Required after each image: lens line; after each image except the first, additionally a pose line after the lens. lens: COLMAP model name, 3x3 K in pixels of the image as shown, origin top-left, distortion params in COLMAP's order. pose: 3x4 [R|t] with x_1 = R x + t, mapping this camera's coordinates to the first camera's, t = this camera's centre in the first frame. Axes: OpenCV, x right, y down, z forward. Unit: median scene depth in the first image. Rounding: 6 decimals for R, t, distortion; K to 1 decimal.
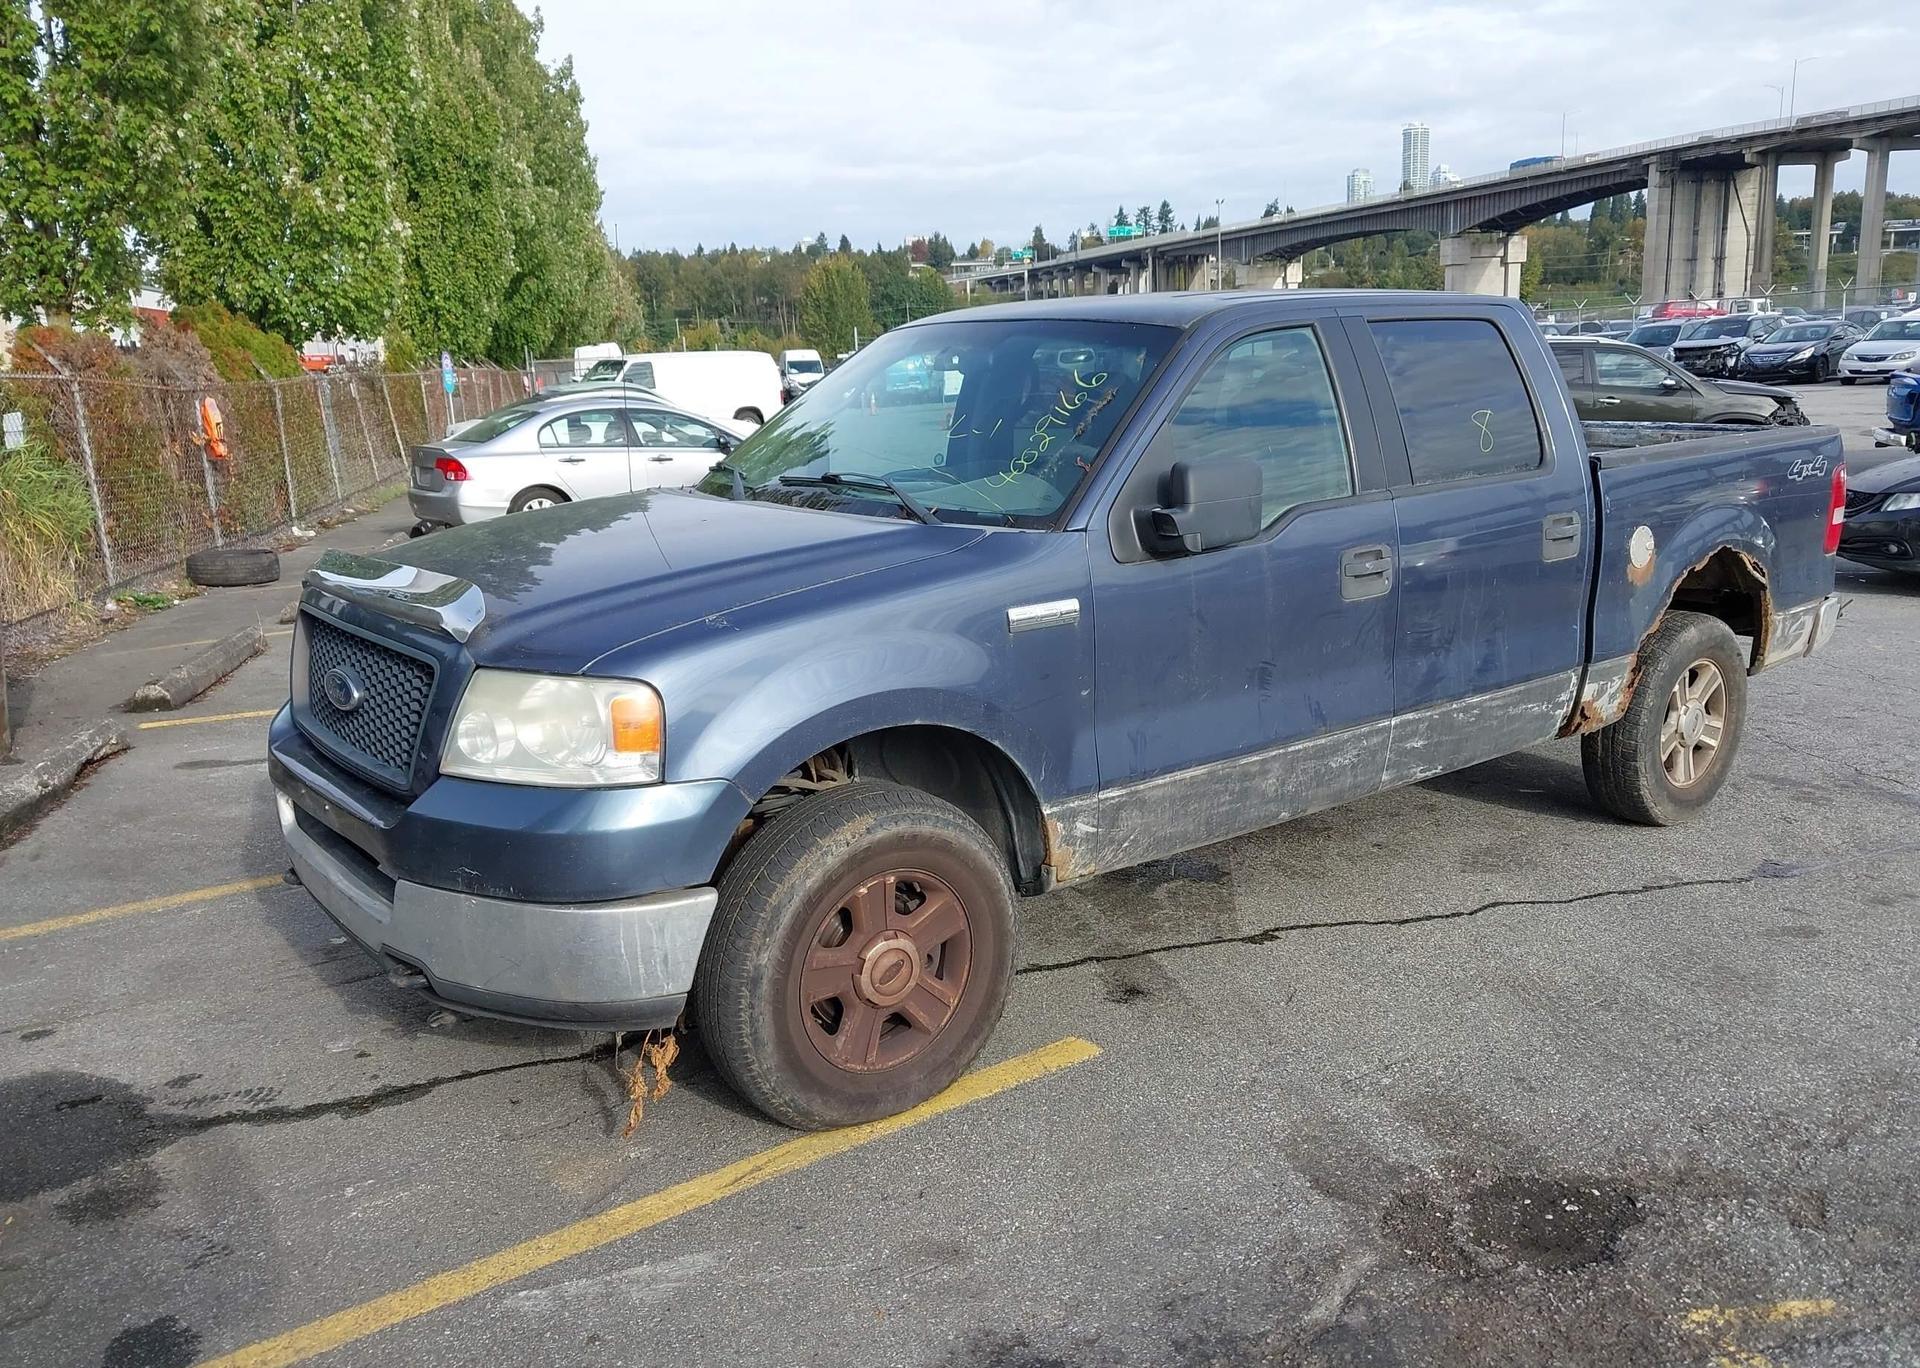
lens RADIAL K [[1510.4, 0, 960.0], [0, 1510.4, 684.0], [0, 0, 1]] dist [0.015232, 0.002750]
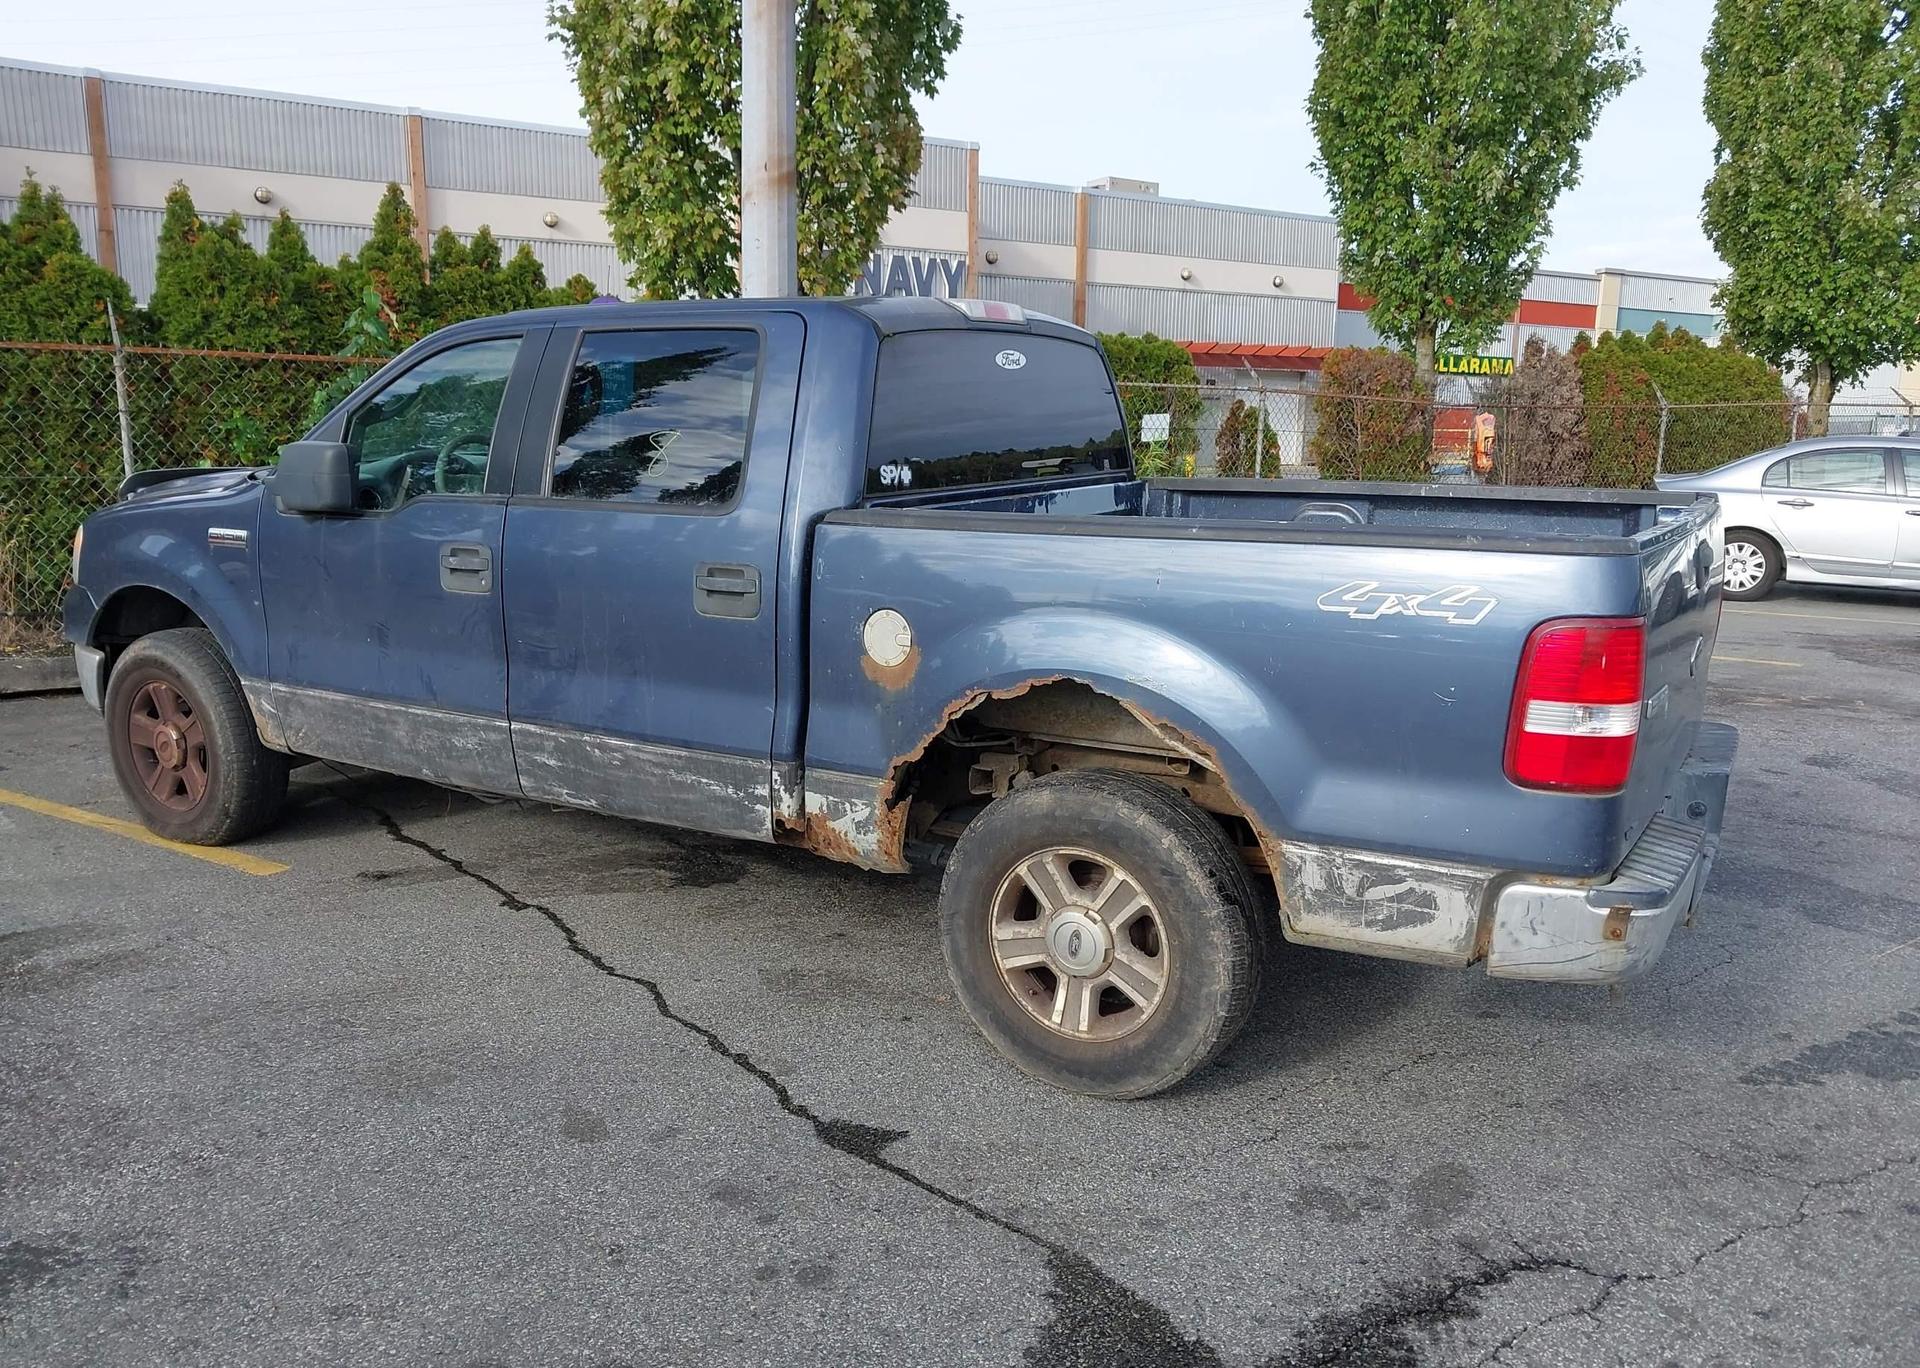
lens RADIAL K [[1516.8, 0, 960.0], [0, 1516.8, 684.0], [0, 0, 1]] dist [0.040329, -0.064787]
pose [[0.372836, 0.201813, -0.905685, 1.122353], [-0.217647, 0.967852, 0.126069, -0.167298], [0.902011, 0.150116, 0.404774, 0.731842]]
